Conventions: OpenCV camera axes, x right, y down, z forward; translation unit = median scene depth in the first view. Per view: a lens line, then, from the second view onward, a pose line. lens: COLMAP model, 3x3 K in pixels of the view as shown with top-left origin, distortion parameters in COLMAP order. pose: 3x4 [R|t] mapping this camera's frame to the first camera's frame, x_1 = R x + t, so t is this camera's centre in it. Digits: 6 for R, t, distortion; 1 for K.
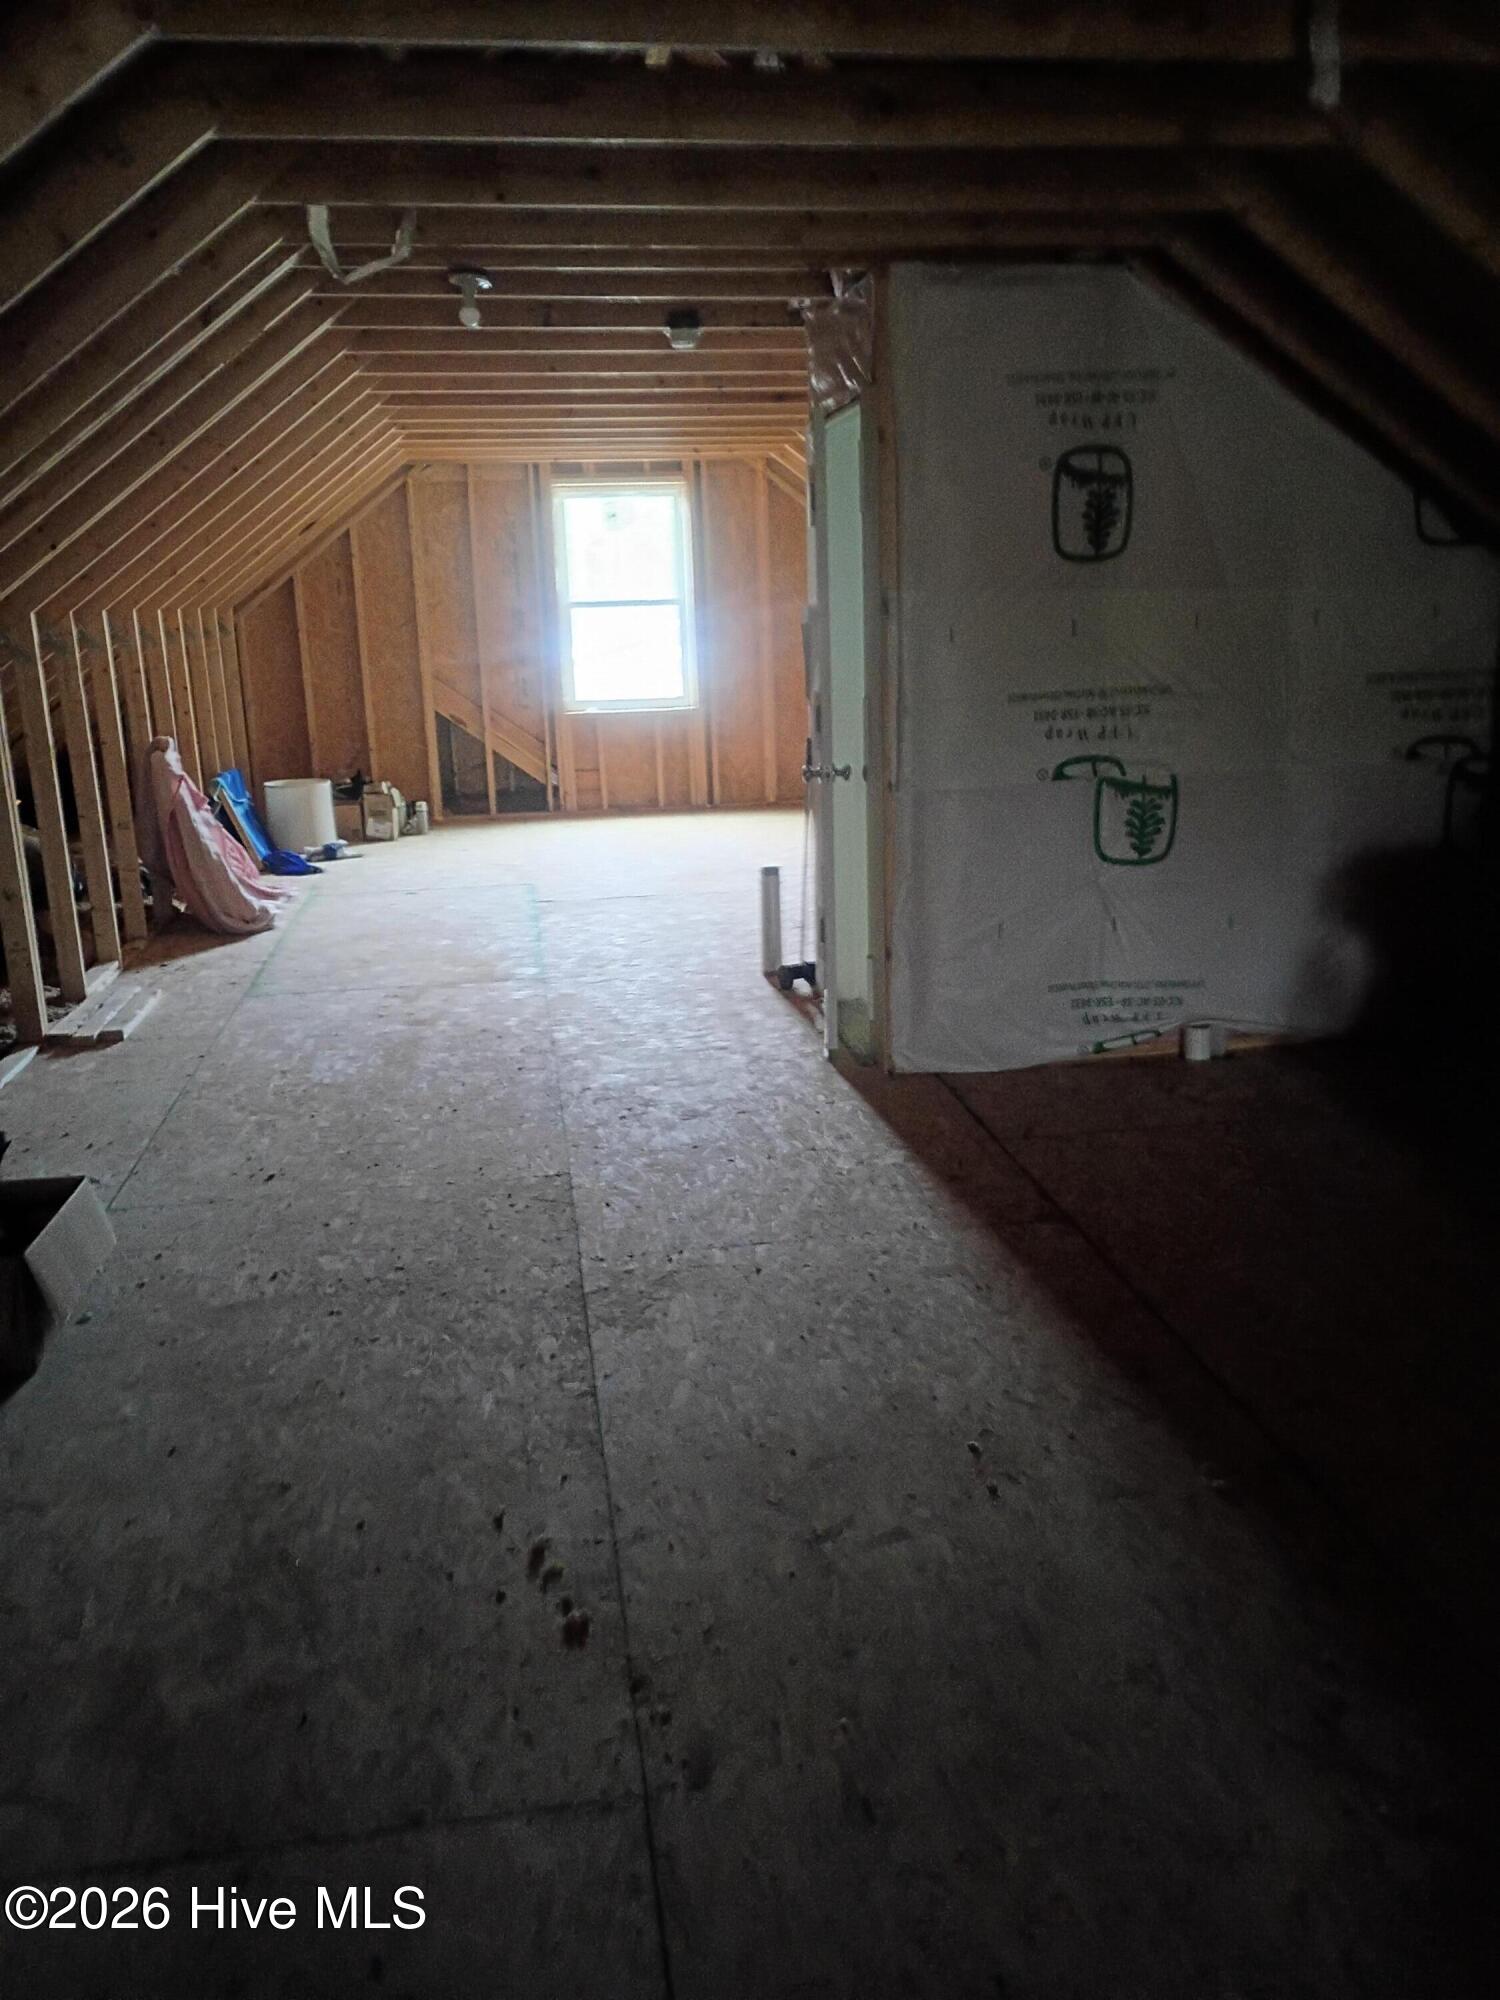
lens RADIAL K [[1686.7, 0, 756.5], [0, 1686.7, 1010.1], [0, 0, 1]] dist [0.072589, -0.084999]
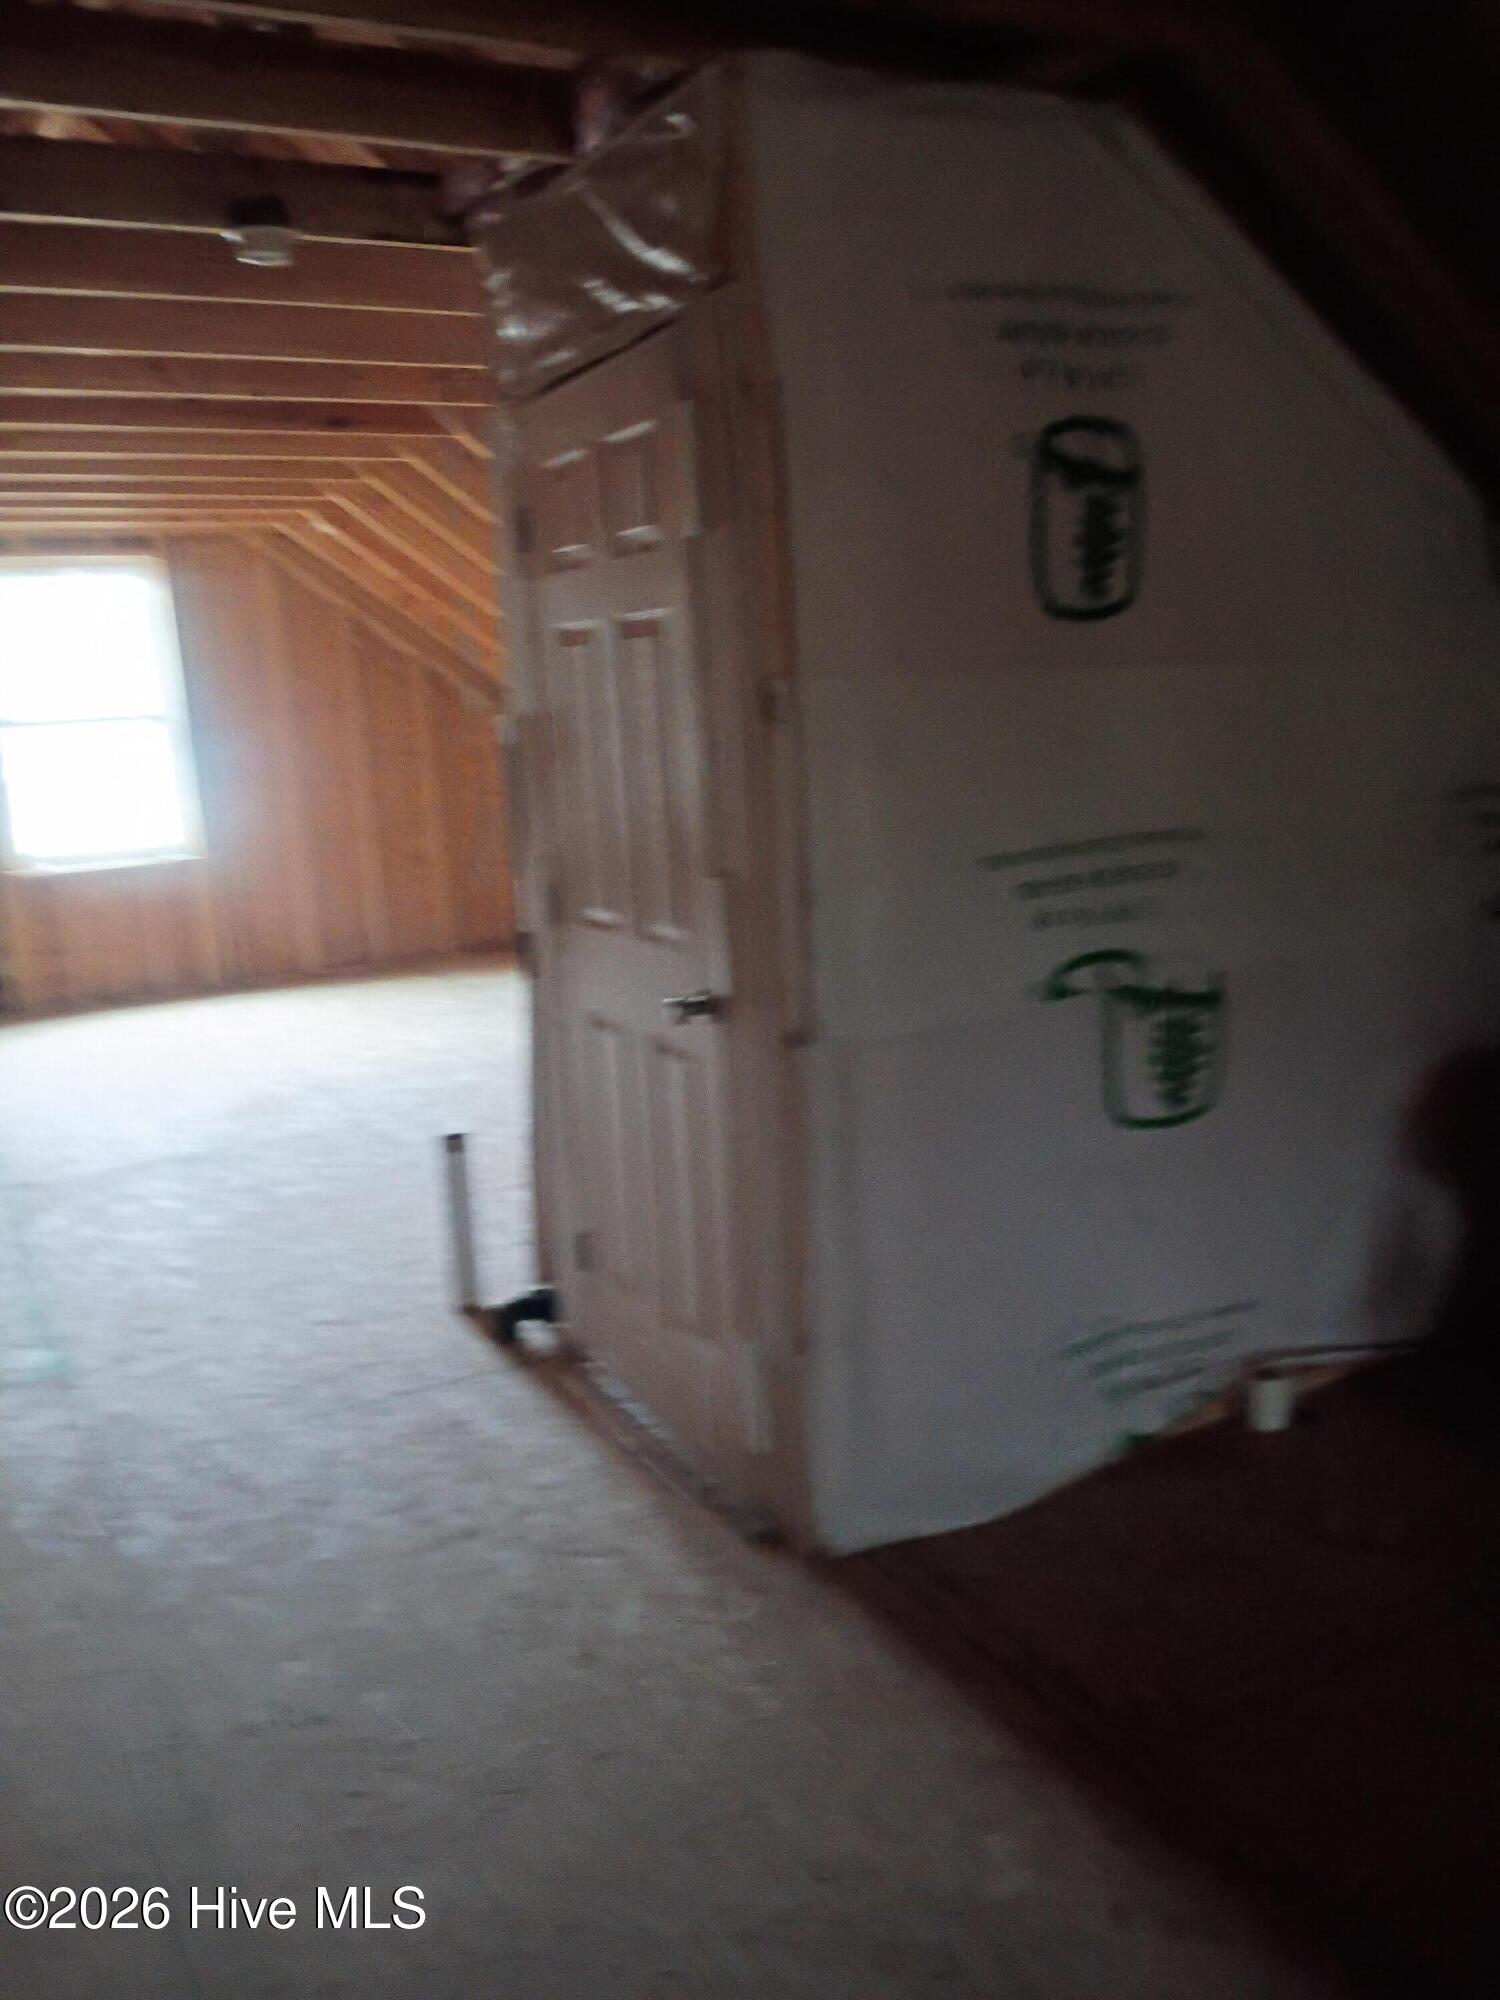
lens RADIAL K [[1686.7, 0, 756.5], [0, 1686.7, 1010.1], [0, 0, 1]] dist [0.072589, -0.084999]
pose [[0.946488, -0.084654, 0.311438, -0.092729], [0.104150, 0.993475, -0.046479, -0.112399], [-0.305472, 0.076428, 0.949129, 0.475405]]
